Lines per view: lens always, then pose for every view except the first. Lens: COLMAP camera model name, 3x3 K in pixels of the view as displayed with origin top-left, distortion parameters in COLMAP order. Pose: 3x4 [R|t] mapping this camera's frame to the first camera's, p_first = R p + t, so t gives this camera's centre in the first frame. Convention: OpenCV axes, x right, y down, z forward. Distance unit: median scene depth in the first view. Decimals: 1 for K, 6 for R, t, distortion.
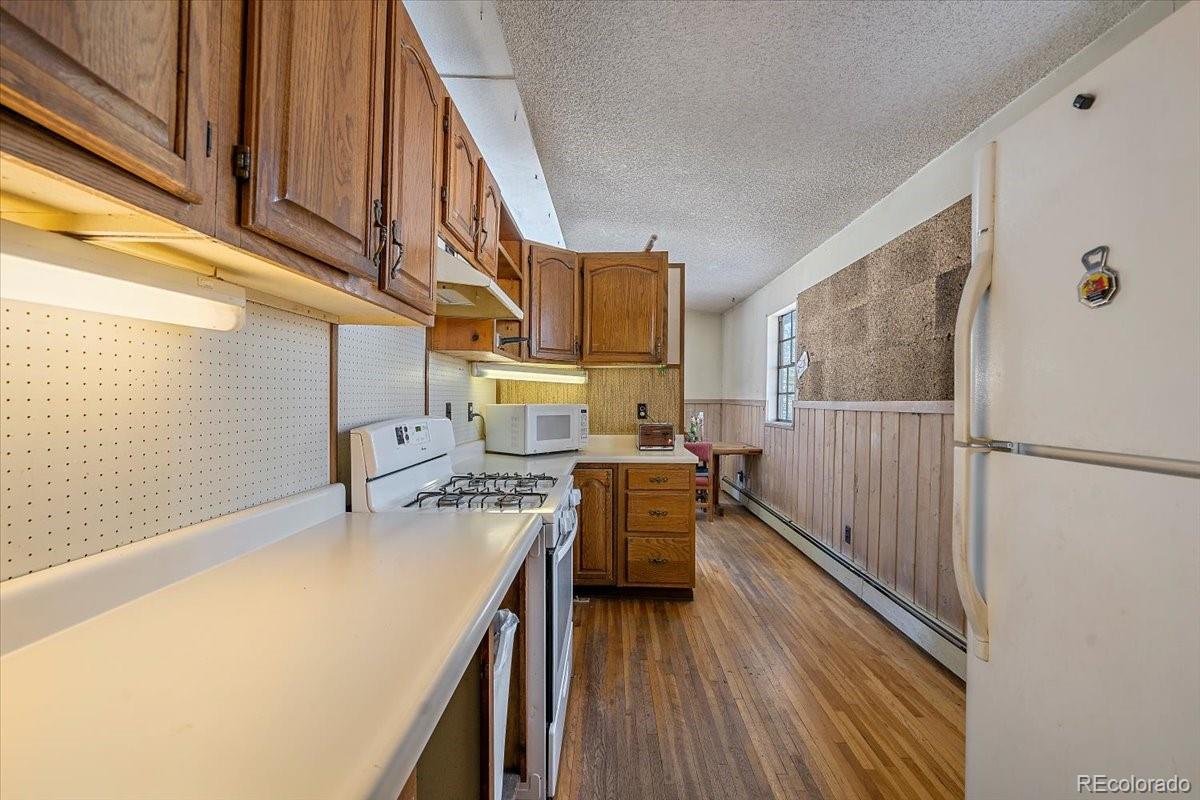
lens RADIAL K [[442.0, 0, 595.2], [0, 442.0, 400.8], [0, 0, 1]] dist [-0.002317, -0.000229]
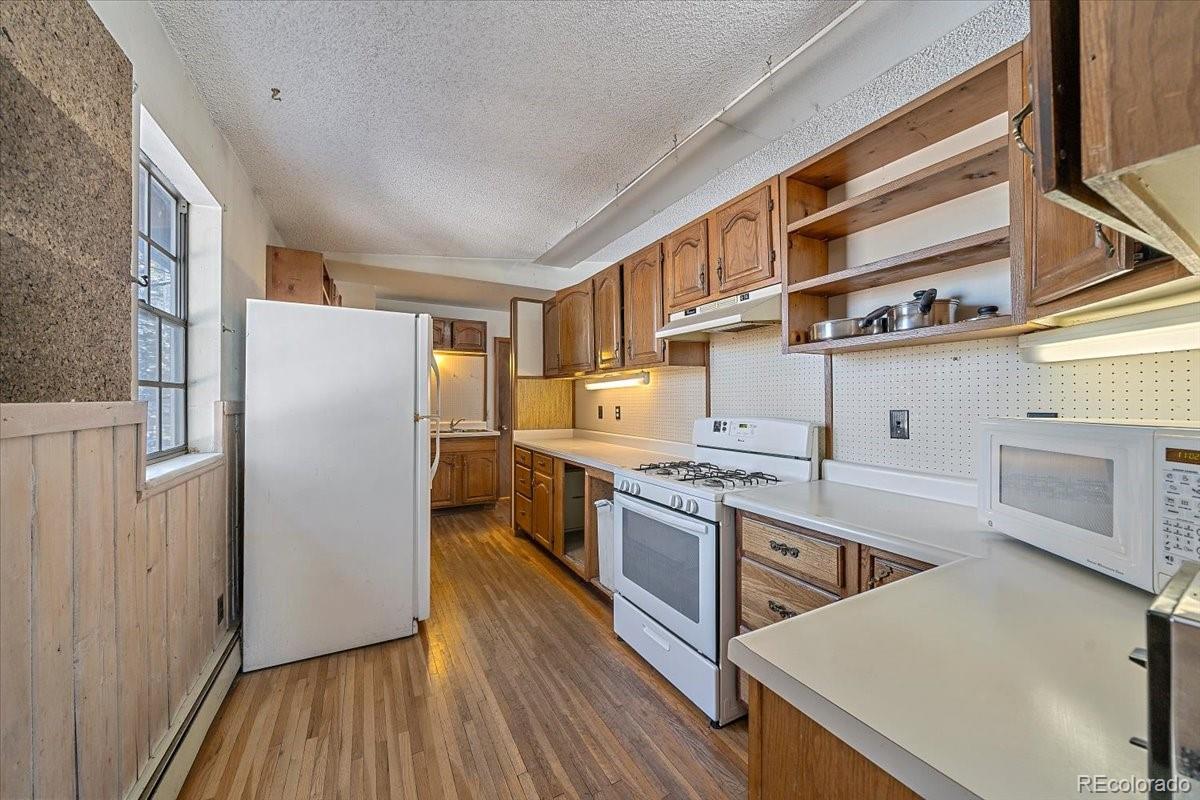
lens RADIAL K [[442.0, 0, 595.2], [0, 442.0, 400.8], [0, 0, 1]] dist [-0.002317, -0.000229]
pose [[-0.849796, -0.015637, -0.526880, 0.730480], [-0.013413, 0.999878, -0.008041, 0.004853], [0.526942, 0.000234, -0.849901, 1.980088]]
